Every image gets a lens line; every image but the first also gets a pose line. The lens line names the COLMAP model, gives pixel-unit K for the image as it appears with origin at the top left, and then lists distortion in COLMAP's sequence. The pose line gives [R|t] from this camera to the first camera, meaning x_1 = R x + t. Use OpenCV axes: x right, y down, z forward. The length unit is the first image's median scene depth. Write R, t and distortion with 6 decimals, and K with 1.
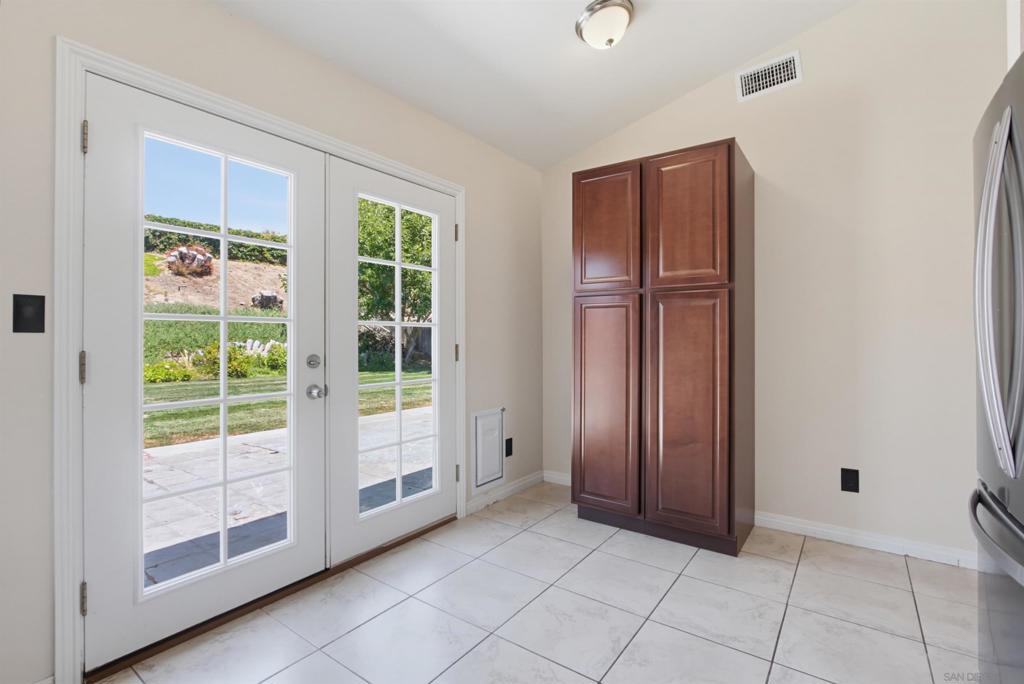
lens RADIAL K [[485.8, 0, 509.0], [0, 485.8, 341.6], [0, 0, 1]] dist [-0.012425, -0.000034]
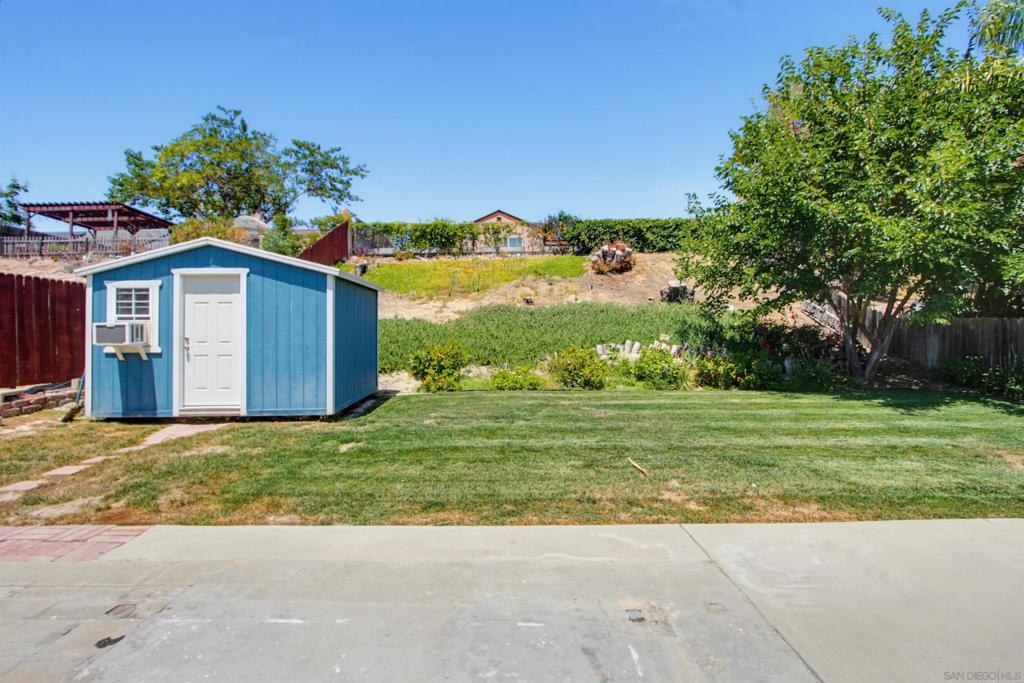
lens RADIAL K [[473.2, 0, 512.1], [0, 473.2, 344.5], [0, 0, 1]] dist [-0.017696, 0.001803]
pose [[0.586151, 0.013025, -0.810097, 0.007385], [0.004369, 0.999805, 0.019237, -0.018582], [0.810190, -0.014815, 0.585980, 0.471234]]
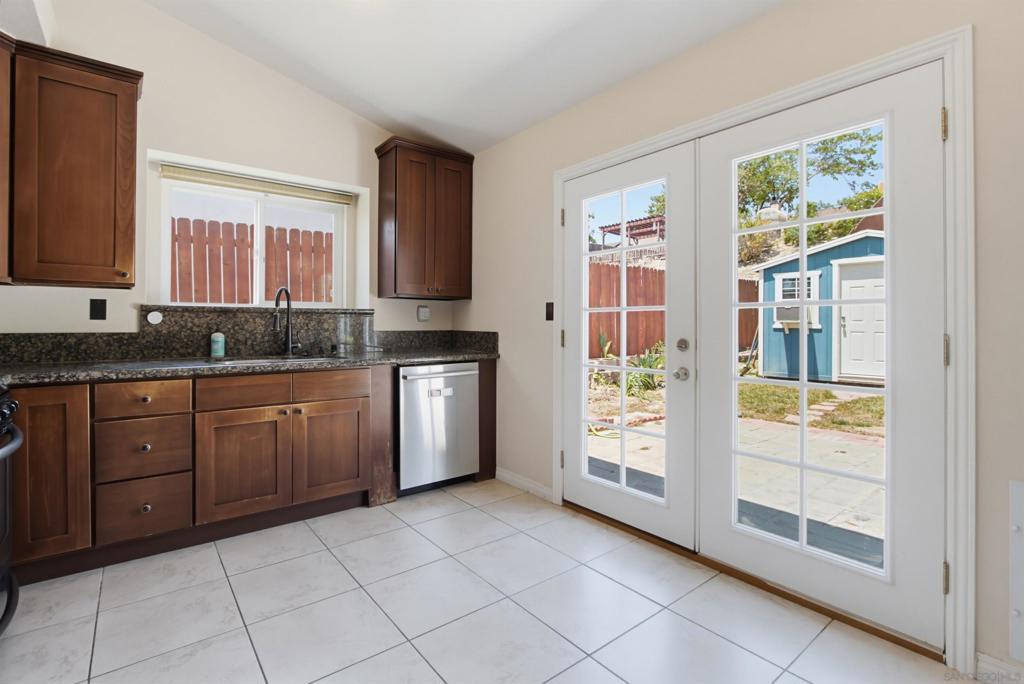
lens RADIAL K [[479.7, 0, 508.8], [0, 479.7, 329.7], [0, 0, 1]] dist [-0.012100, 0.000292]
pose [[-0.285610, 0.010636, -0.958287, 0.132695], [-0.012388, 0.999814, 0.014789, -0.000479], [0.958266, 0.016095, -0.285425, 0.175923]]
